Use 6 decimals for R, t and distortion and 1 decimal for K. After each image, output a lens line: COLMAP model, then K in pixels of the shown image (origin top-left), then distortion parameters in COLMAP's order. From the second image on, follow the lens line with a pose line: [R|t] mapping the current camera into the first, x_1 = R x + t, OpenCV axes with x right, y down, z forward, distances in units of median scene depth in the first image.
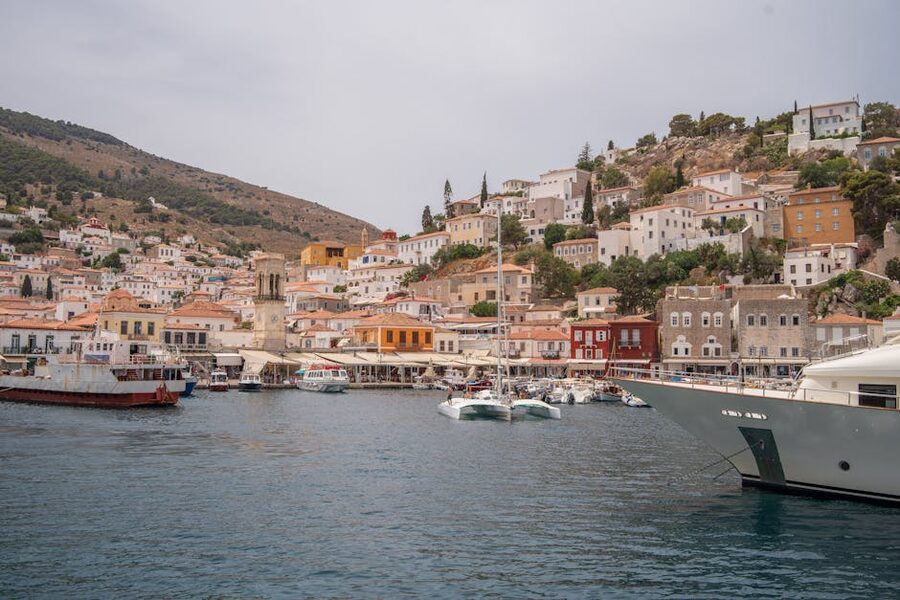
lens RADIAL K [[867.3, 0, 450.0], [0, 867.3, 300.0], [0, 0, 1]] dist [-0.102204, 0.101516]
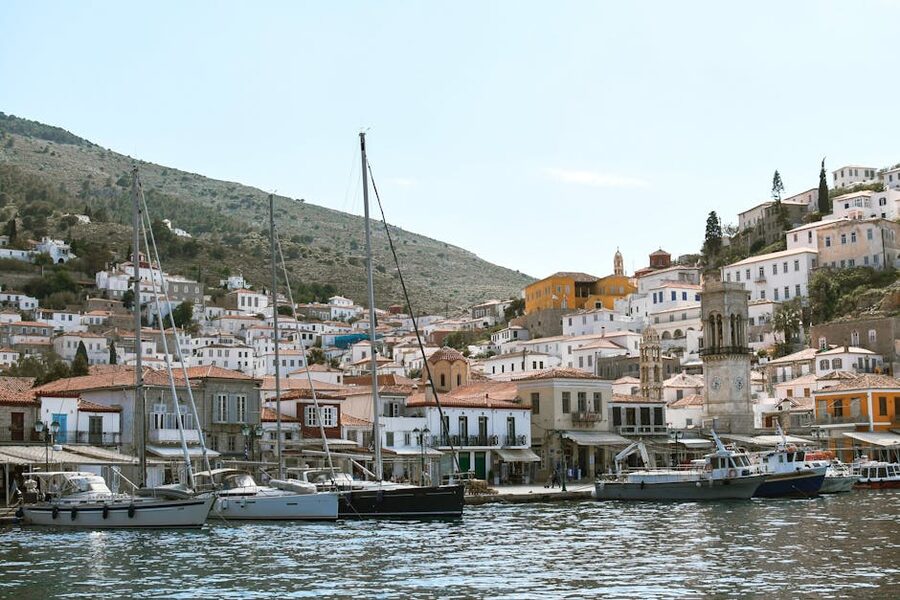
lens RADIAL K [[1371.5, 0, 430.3], [0, 1371.5, 299.7], [0, 0, 1]] dist [-0.154693, 0.005992]
pose [[0.996341, -0.035435, -0.077770, -0.261287], [0.031356, 0.998099, -0.053063, 0.004507], [0.079503, 0.050430, 0.995558, -0.019755]]
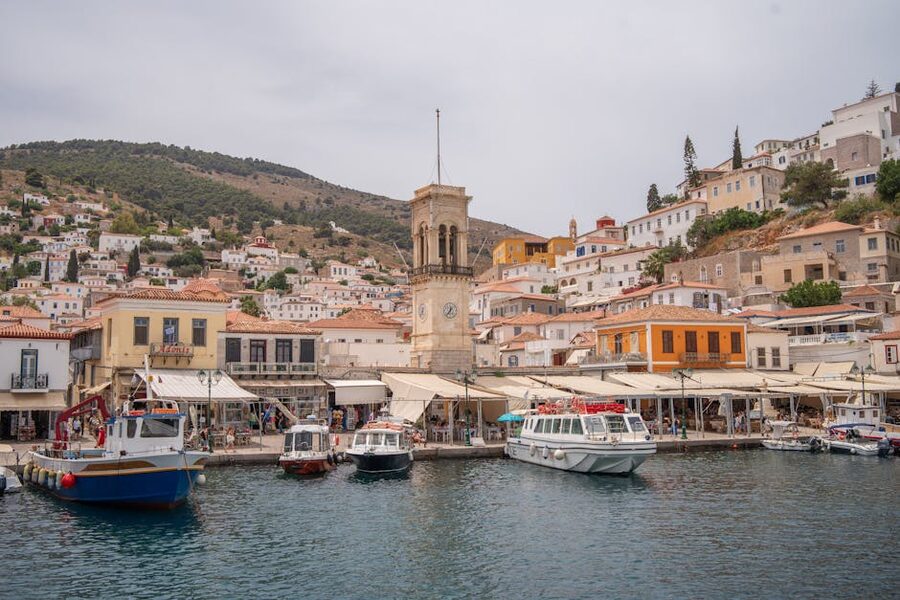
lens RADIAL K [[867.3, 0, 450.0], [0, 867.3, 300.0], [0, 0, 1]] dist [-0.102204, 0.101516]
pose [[0.975310, -0.042986, -0.216615, -0.067886], [0.035665, 0.998656, -0.037597, 0.025742], [0.217940, 0.028943, 0.975533, 0.368318]]
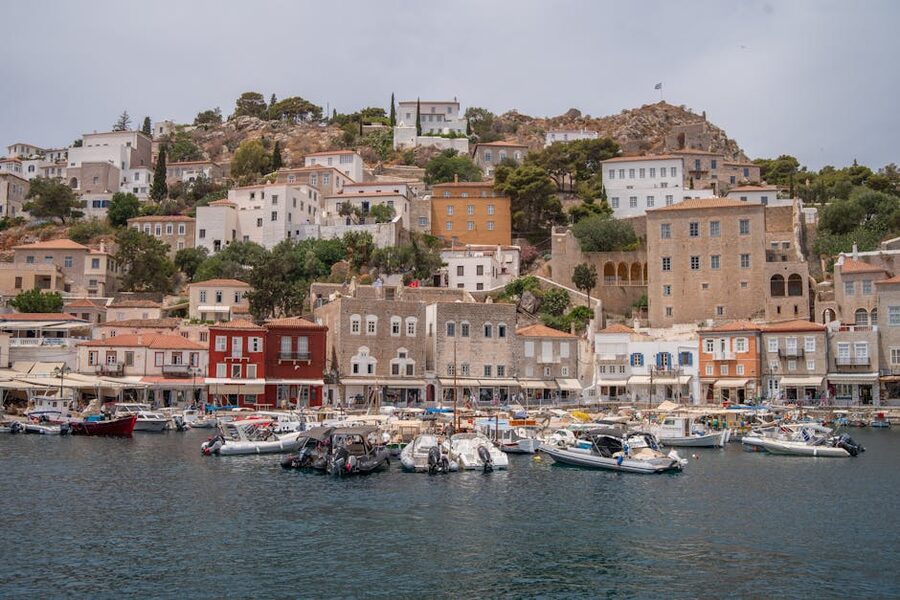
lens RADIAL K [[867.3, 0, 450.0], [0, 867.3, 300.0], [0, 0, 1]] dist [-0.102204, 0.101516]
pose [[0.816028, 0.053460, 0.575534, -0.072283], [-0.039676, 0.998546, -0.036497, 0.019313], [-0.576649, 0.006948, 0.816963, 0.272119]]
